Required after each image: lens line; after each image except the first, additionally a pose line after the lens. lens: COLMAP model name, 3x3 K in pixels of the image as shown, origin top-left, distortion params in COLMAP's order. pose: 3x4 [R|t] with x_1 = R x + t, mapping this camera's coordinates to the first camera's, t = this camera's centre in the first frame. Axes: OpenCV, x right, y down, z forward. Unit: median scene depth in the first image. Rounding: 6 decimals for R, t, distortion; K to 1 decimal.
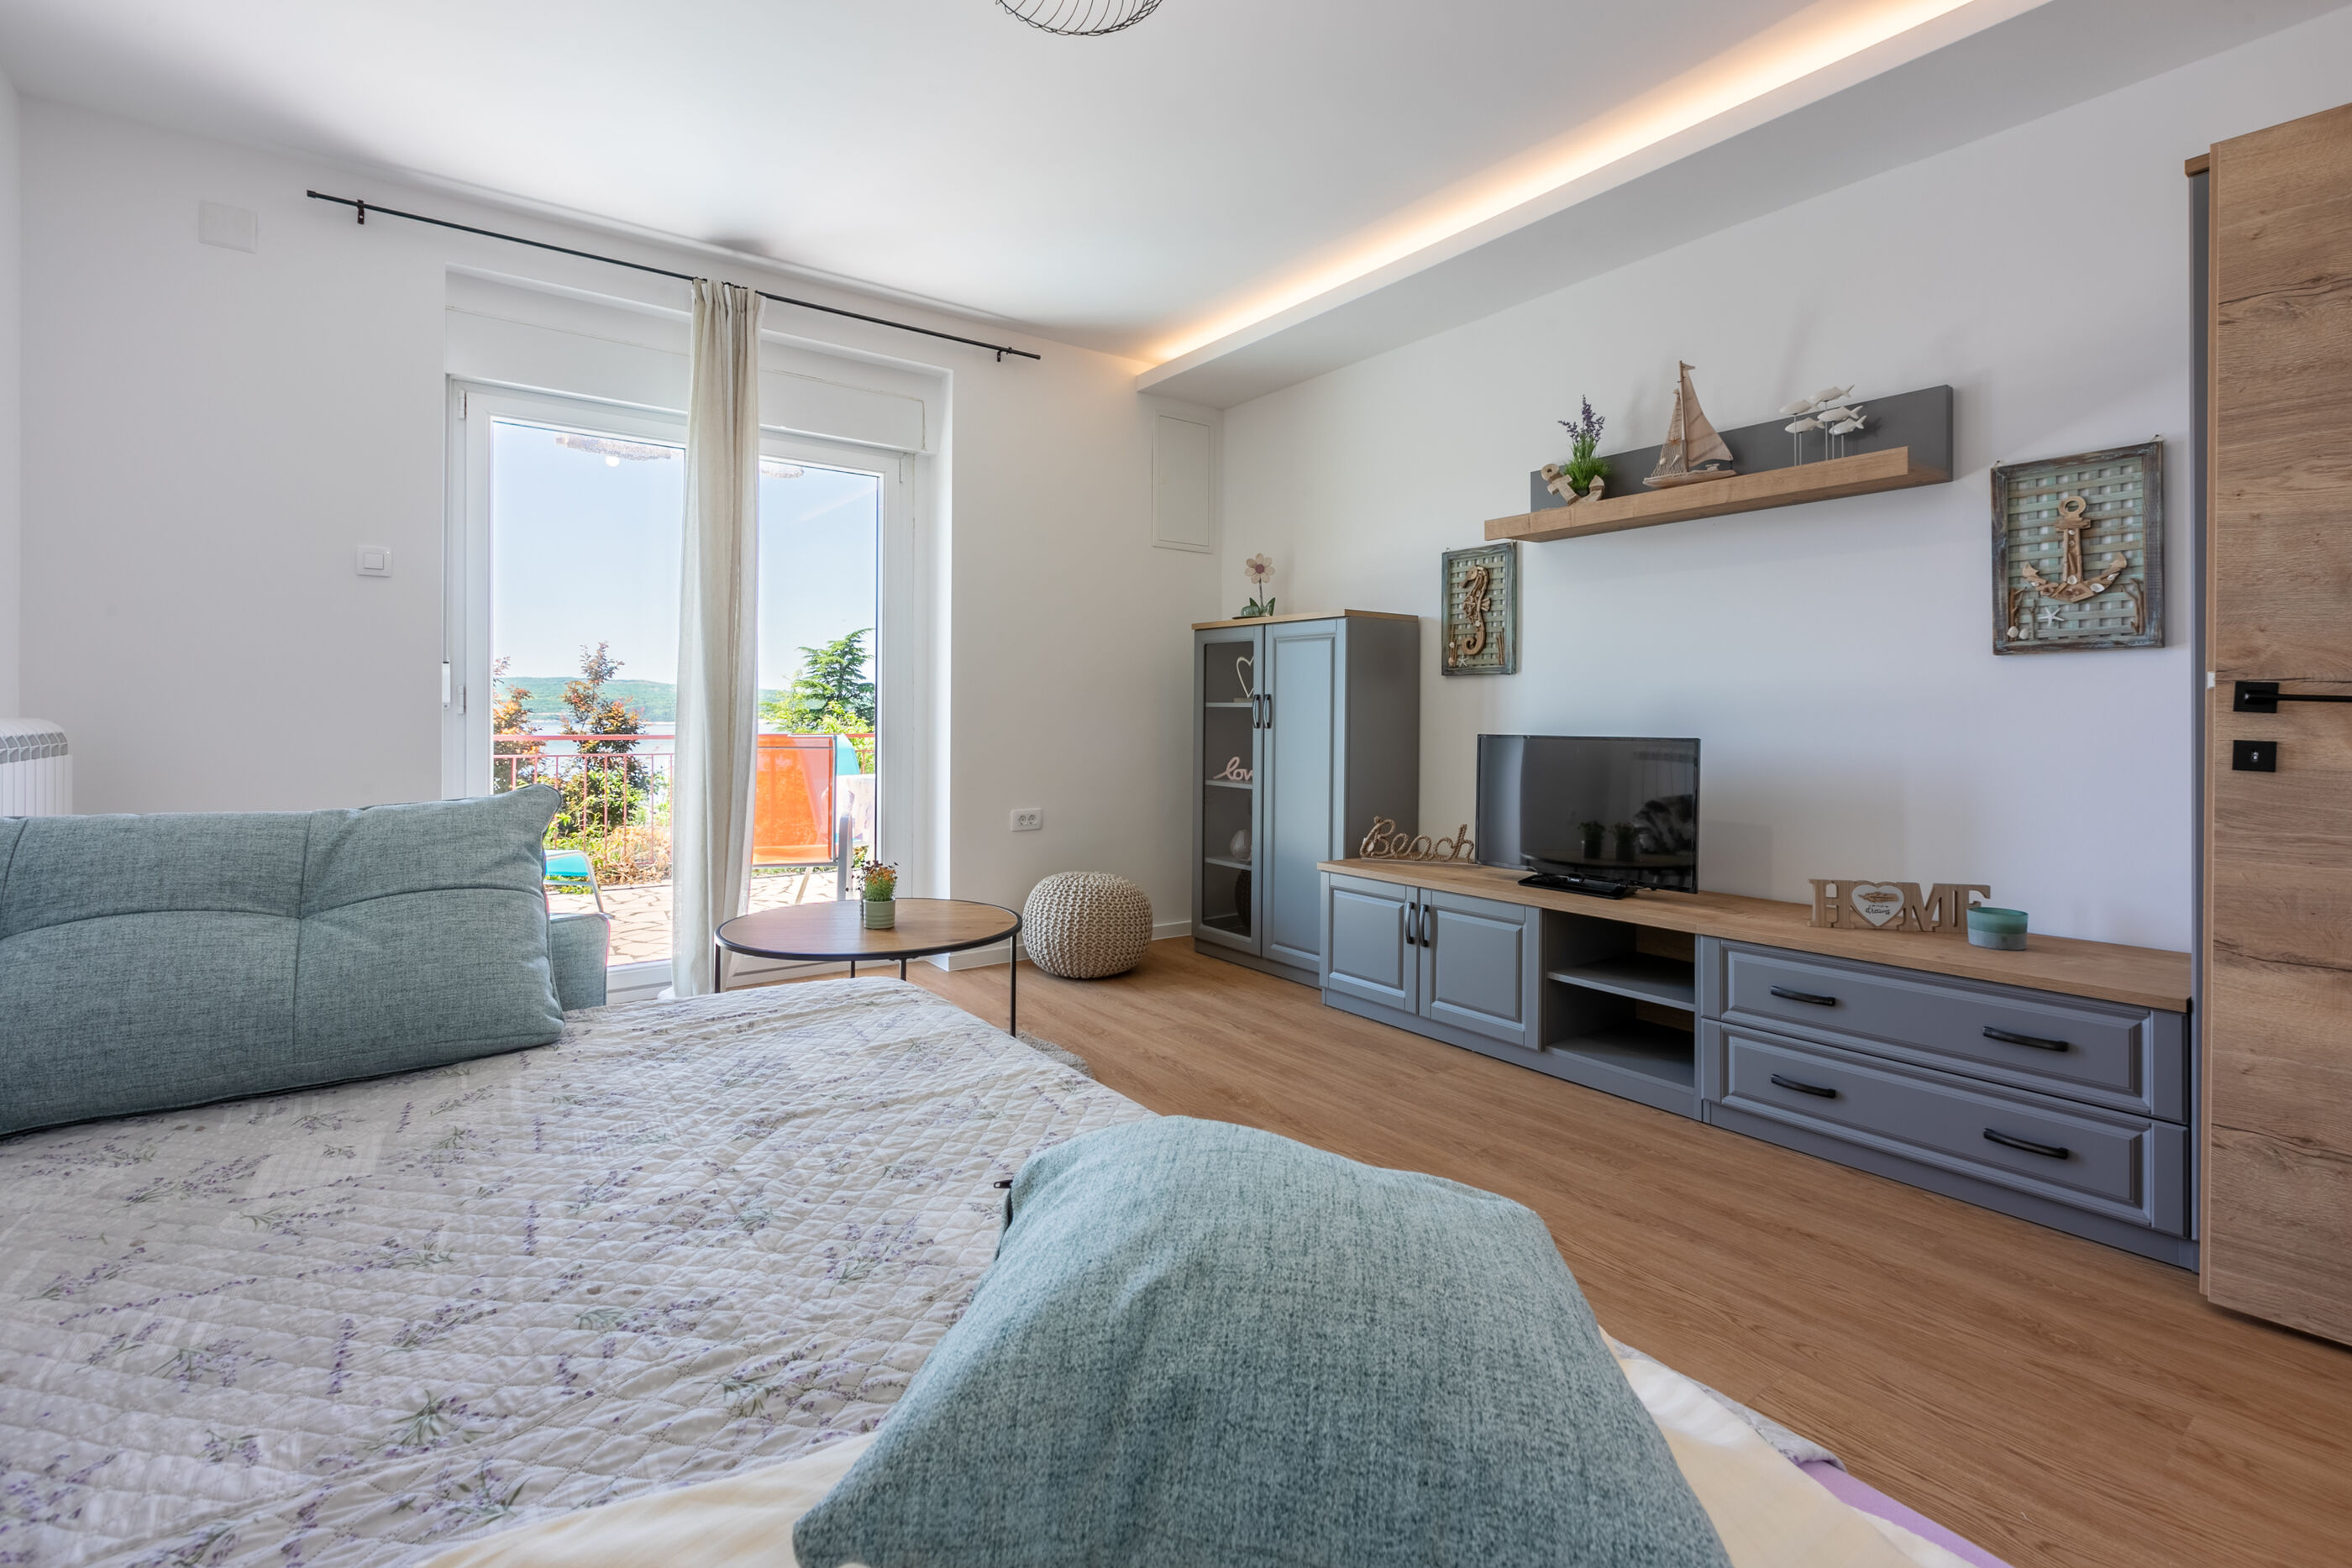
lens RADIAL K [[1077.0, 0, 1181.6], [0, 1077.0, 721.2], [0, 0, 1]] dist [-0.000920, -0.000065]
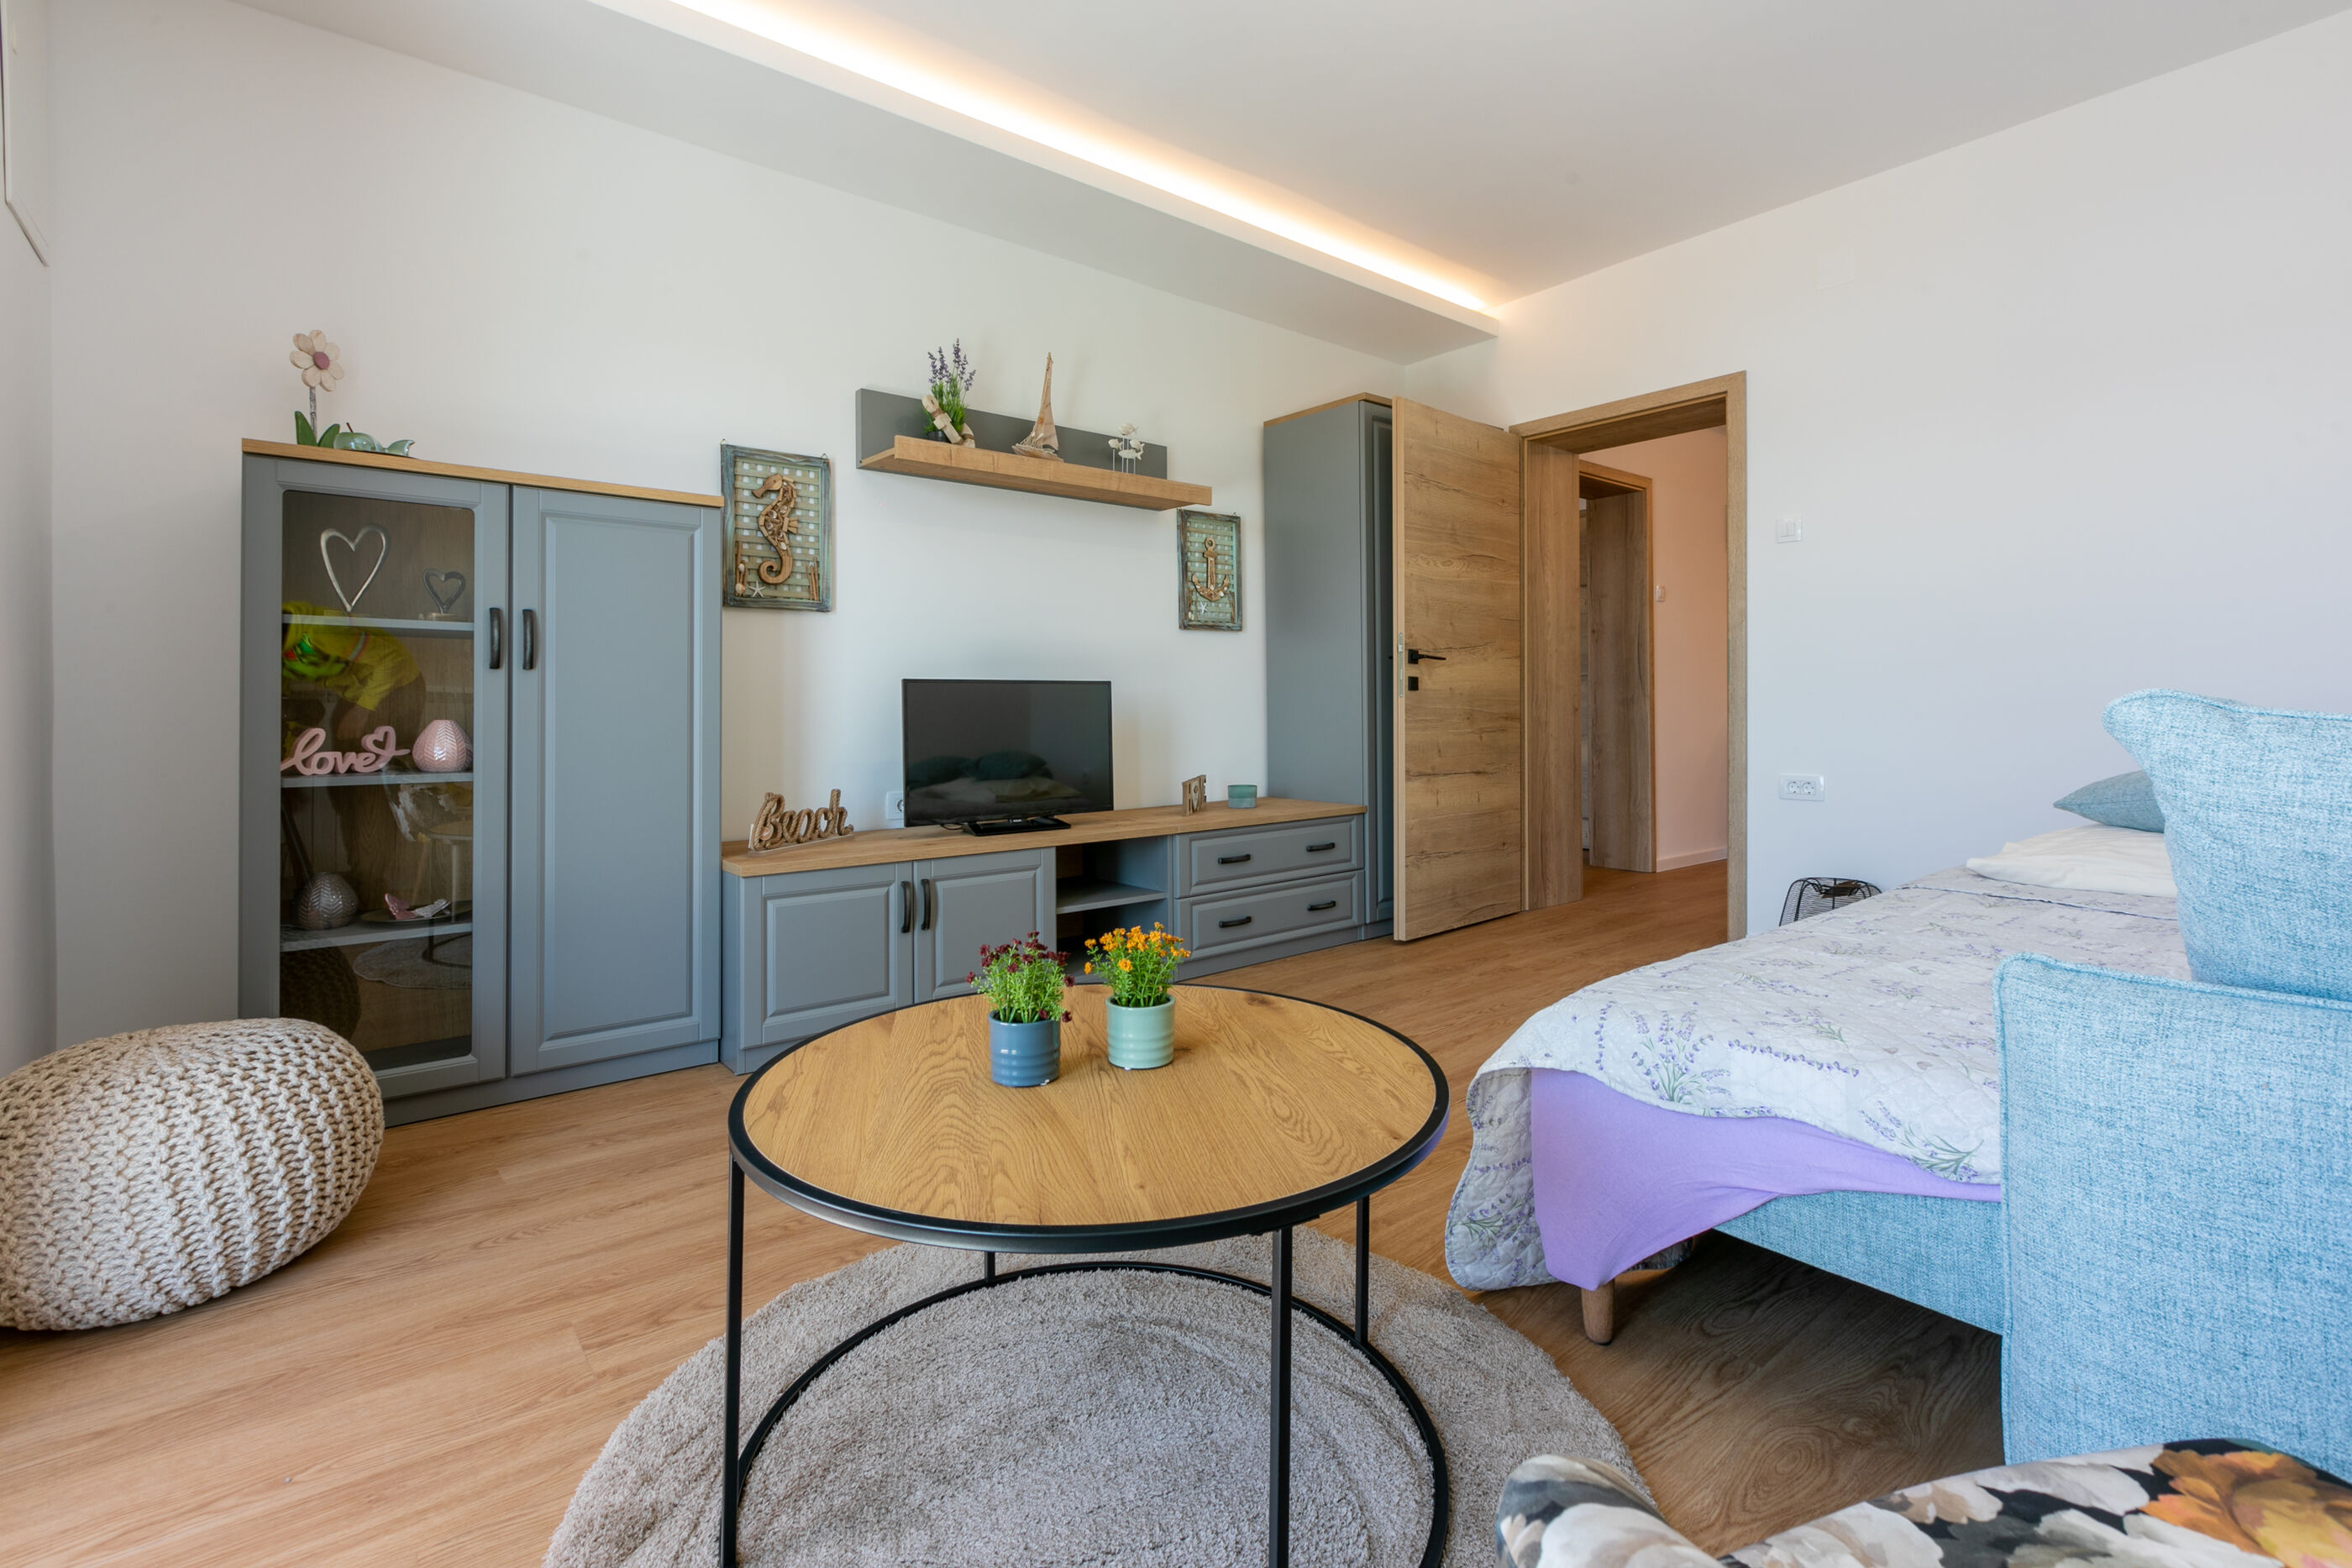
lens RADIAL K [[1066.0, 0, 1166.5], [0, 1066.0, 699.6], [0, 0, 1]] dist [0.002464, -0.000317]
pose [[-0.041134, 0.003094, 0.999149, -0.639960], [0.011339, 0.999932, -0.002630, 0.036073], [-0.999089, 0.011221, -0.041166, 0.881764]]
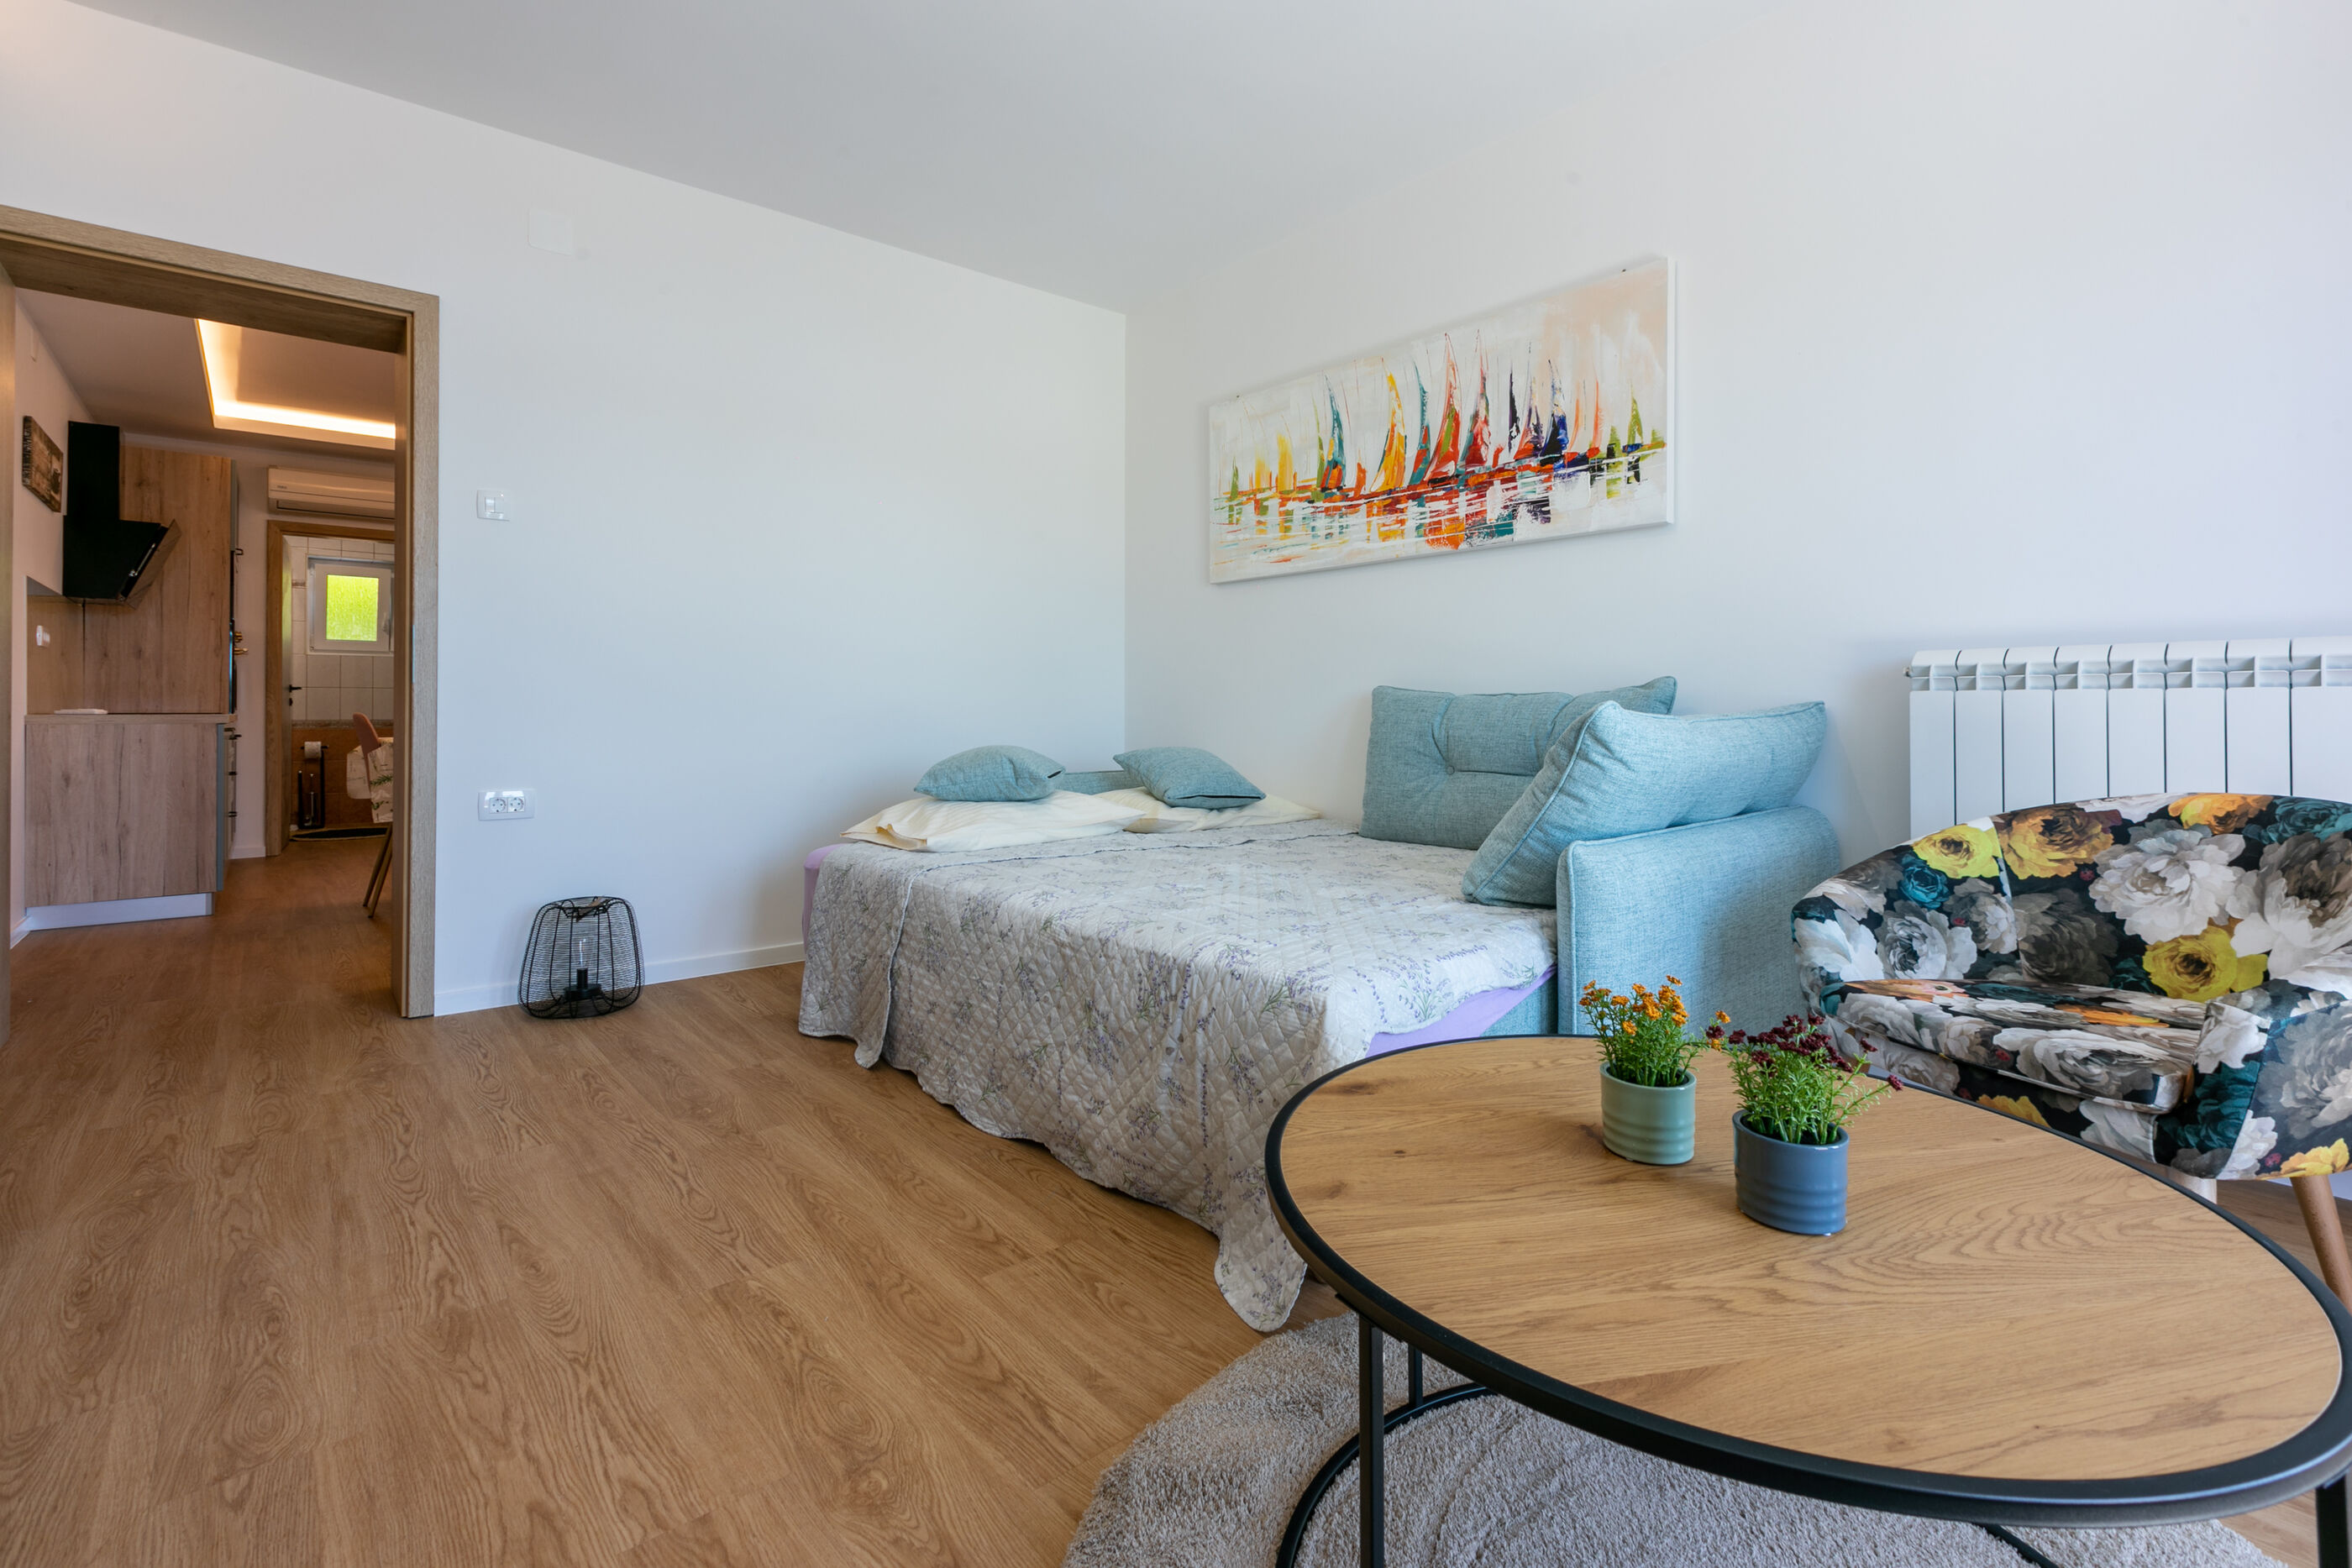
lens RADIAL K [[1061.5, 0, 1172.8], [0, 1061.5, 696.6], [0, 0, 1]] dist [0.001494, 0.000102]
pose [[-0.997954, -0.004944, -0.063744, -0.088771], [-0.004646, 0.999978, -0.004812, 0.036843], [0.063766, -0.004506, -0.997955, 1.177929]]
